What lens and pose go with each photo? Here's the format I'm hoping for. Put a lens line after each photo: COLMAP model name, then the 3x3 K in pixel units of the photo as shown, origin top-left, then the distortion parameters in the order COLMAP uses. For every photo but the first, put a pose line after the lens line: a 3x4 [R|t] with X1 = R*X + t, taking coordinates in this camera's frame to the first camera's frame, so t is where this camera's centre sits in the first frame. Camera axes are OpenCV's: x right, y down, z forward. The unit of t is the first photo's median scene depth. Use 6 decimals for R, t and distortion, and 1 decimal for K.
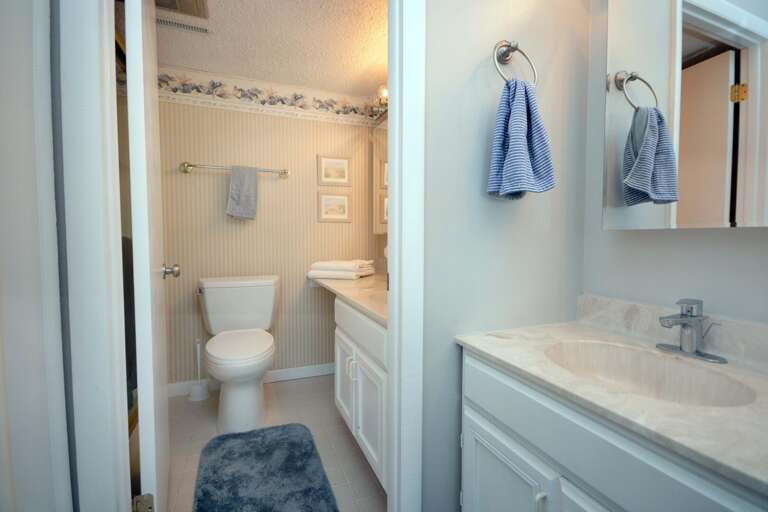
lens RADIAL K [[346.8, 0, 384.5], [0, 346.8, 252.4], [0, 0, 1]] dist [-0.008202, -0.001273]
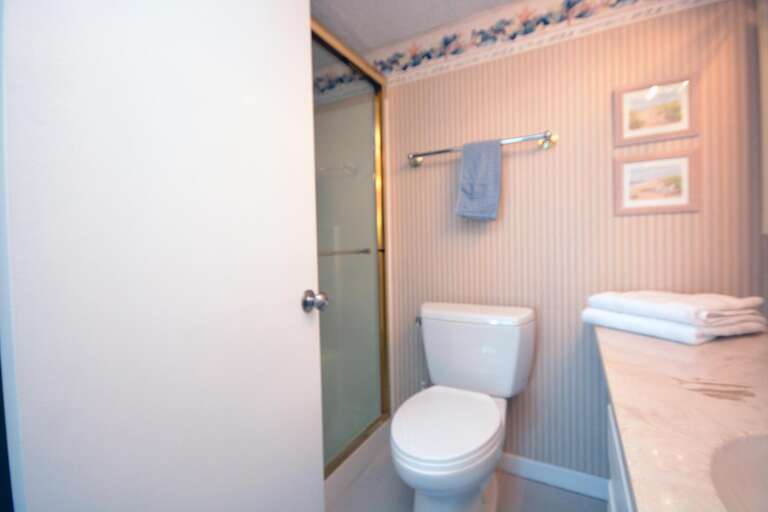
lens RADIAL K [[346.8, 0, 384.5], [0, 346.8, 254.8], [0, 0, 1]] dist [-0.008202, -0.001273]
pose [[0.624461, 0.007380, -0.781021, 0.005125], [-0.009486, 0.999953, 0.001865, -0.025844], [0.780998, 0.006244, 0.624502, 0.414650]]
